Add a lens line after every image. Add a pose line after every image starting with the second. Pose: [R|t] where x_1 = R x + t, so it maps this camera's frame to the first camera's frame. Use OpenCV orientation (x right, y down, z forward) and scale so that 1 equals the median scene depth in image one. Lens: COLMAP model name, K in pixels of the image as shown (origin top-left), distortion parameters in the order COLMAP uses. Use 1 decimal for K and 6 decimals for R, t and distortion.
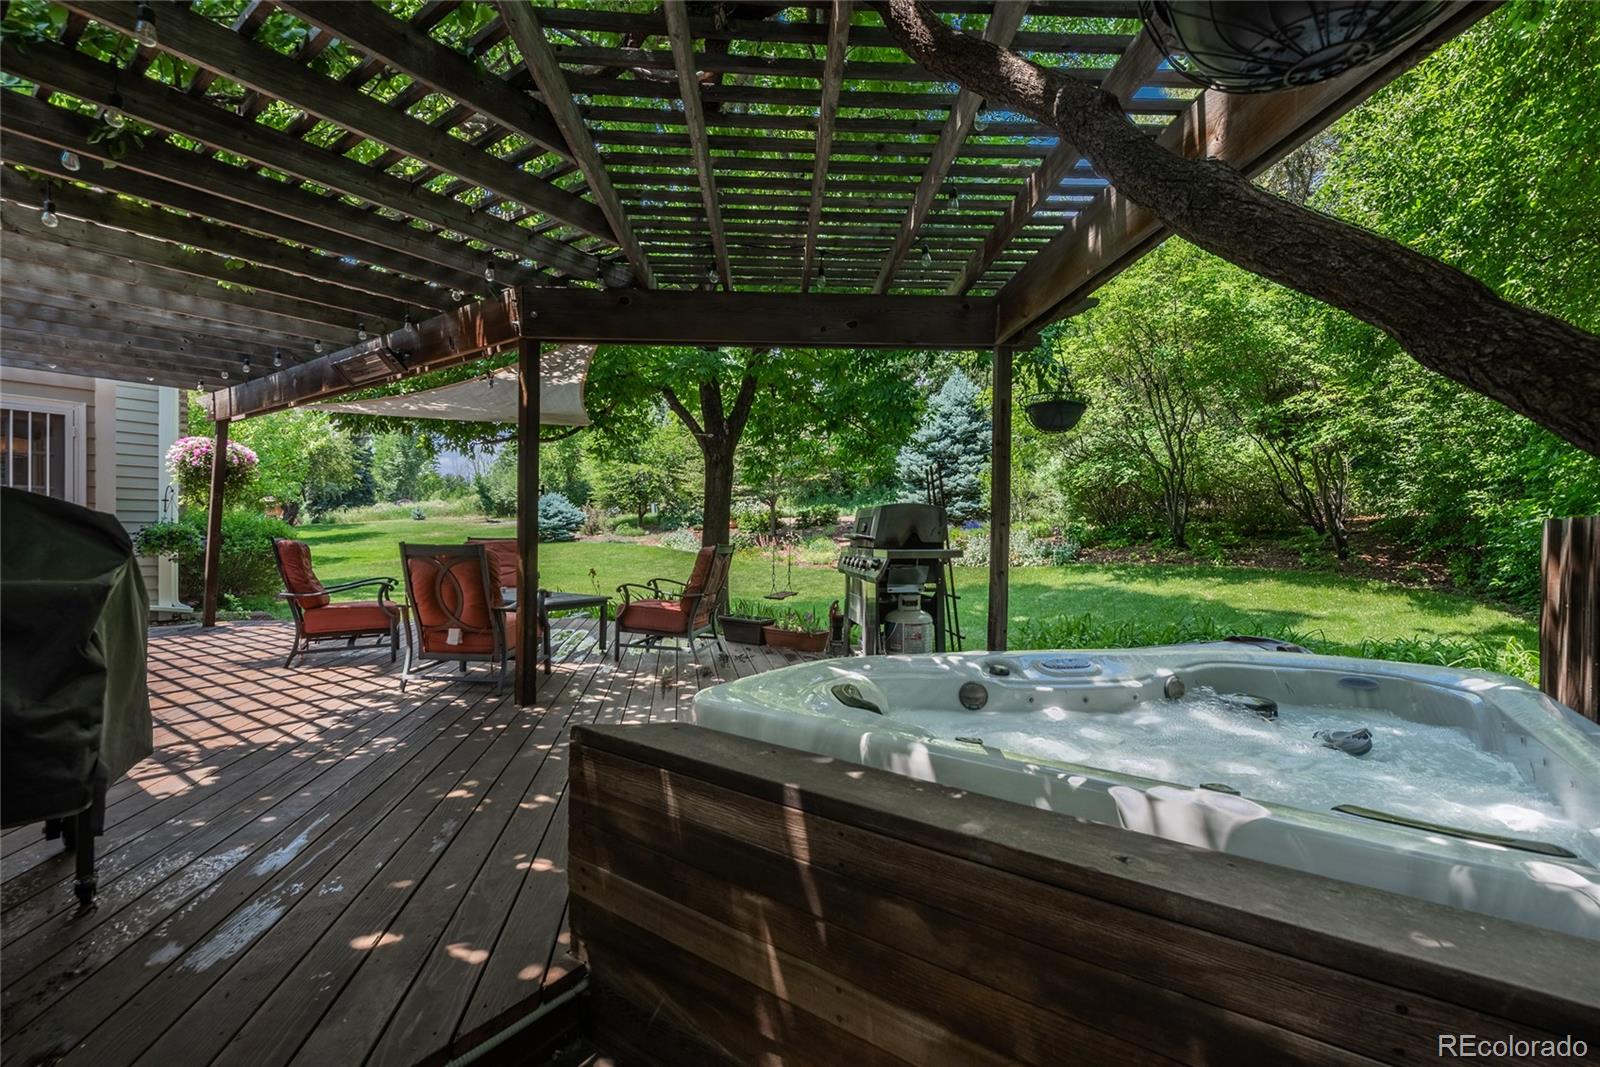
lens RADIAL K [[708.3, 0, 804.4], [0, 708.3, 538.3], [0, 0, 1]] dist [0.001077, -0.000090]
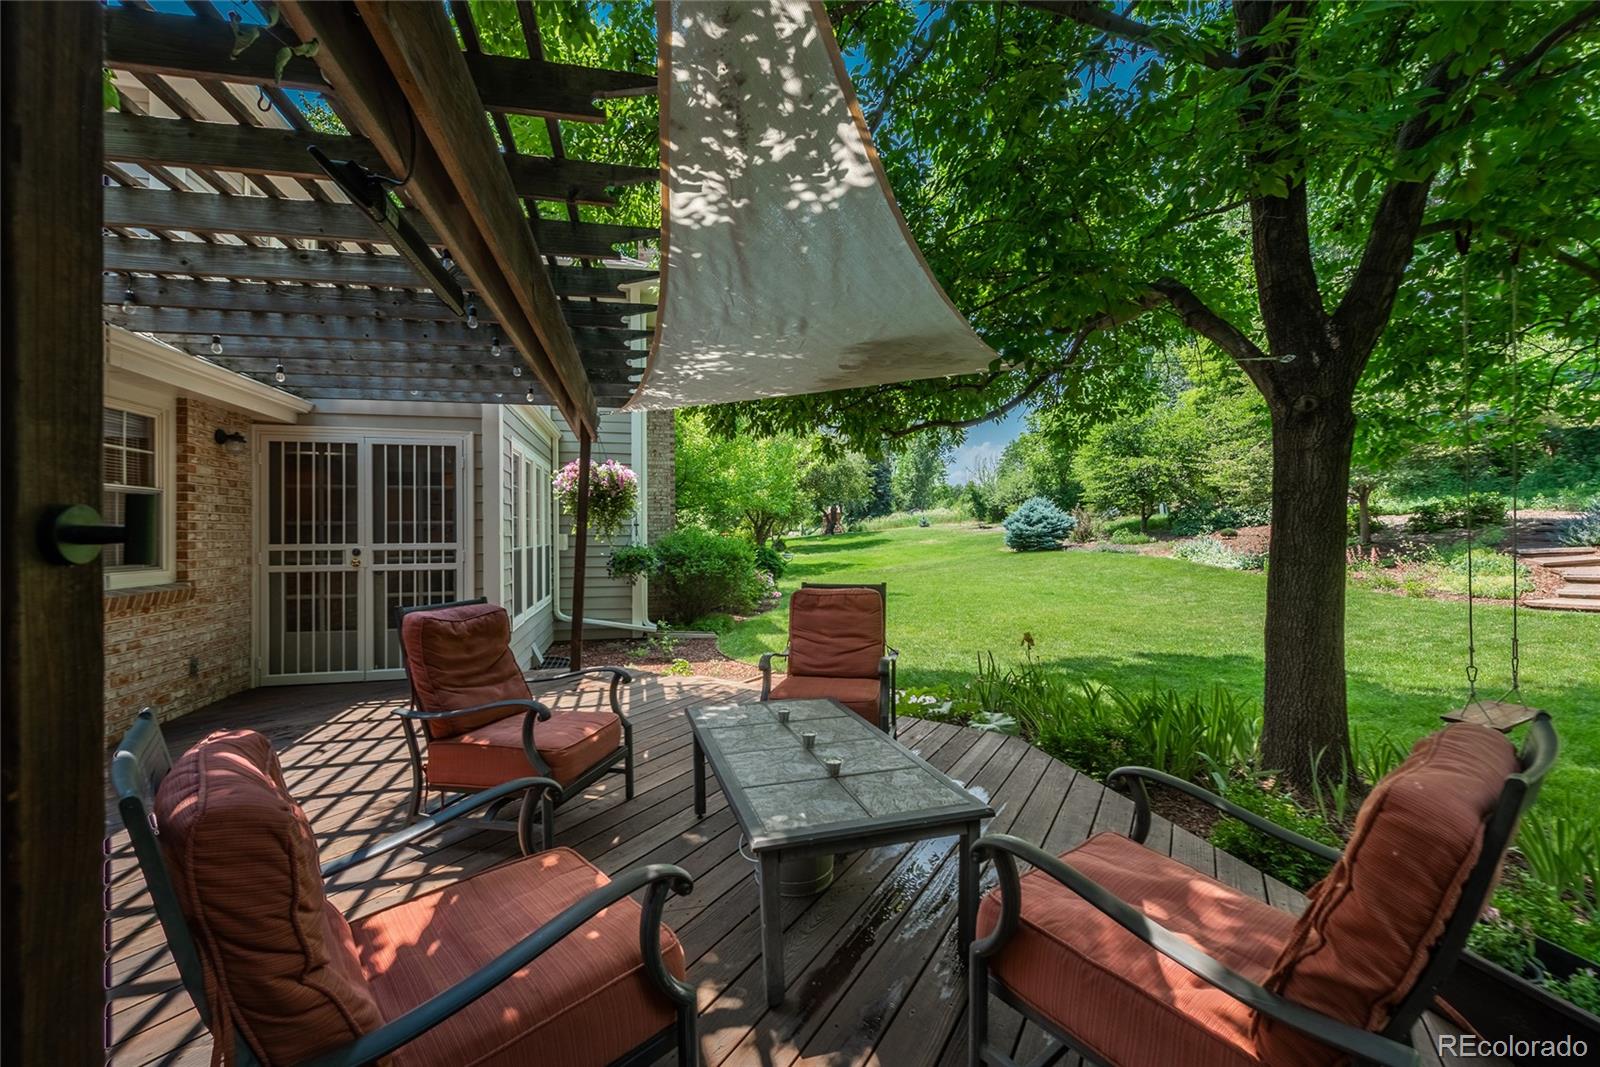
lens RADIAL K [[644.3, 0, 788.7], [0, 644.3, 535.6], [0, 0, 1]] dist [0.008858, -0.000209]
pose [[0.740241, -0.010504, -0.672260, -0.033341], [0.008037, 0.999945, -0.006774, -0.011545], [0.672294, -0.000389, 0.740284, 0.172682]]
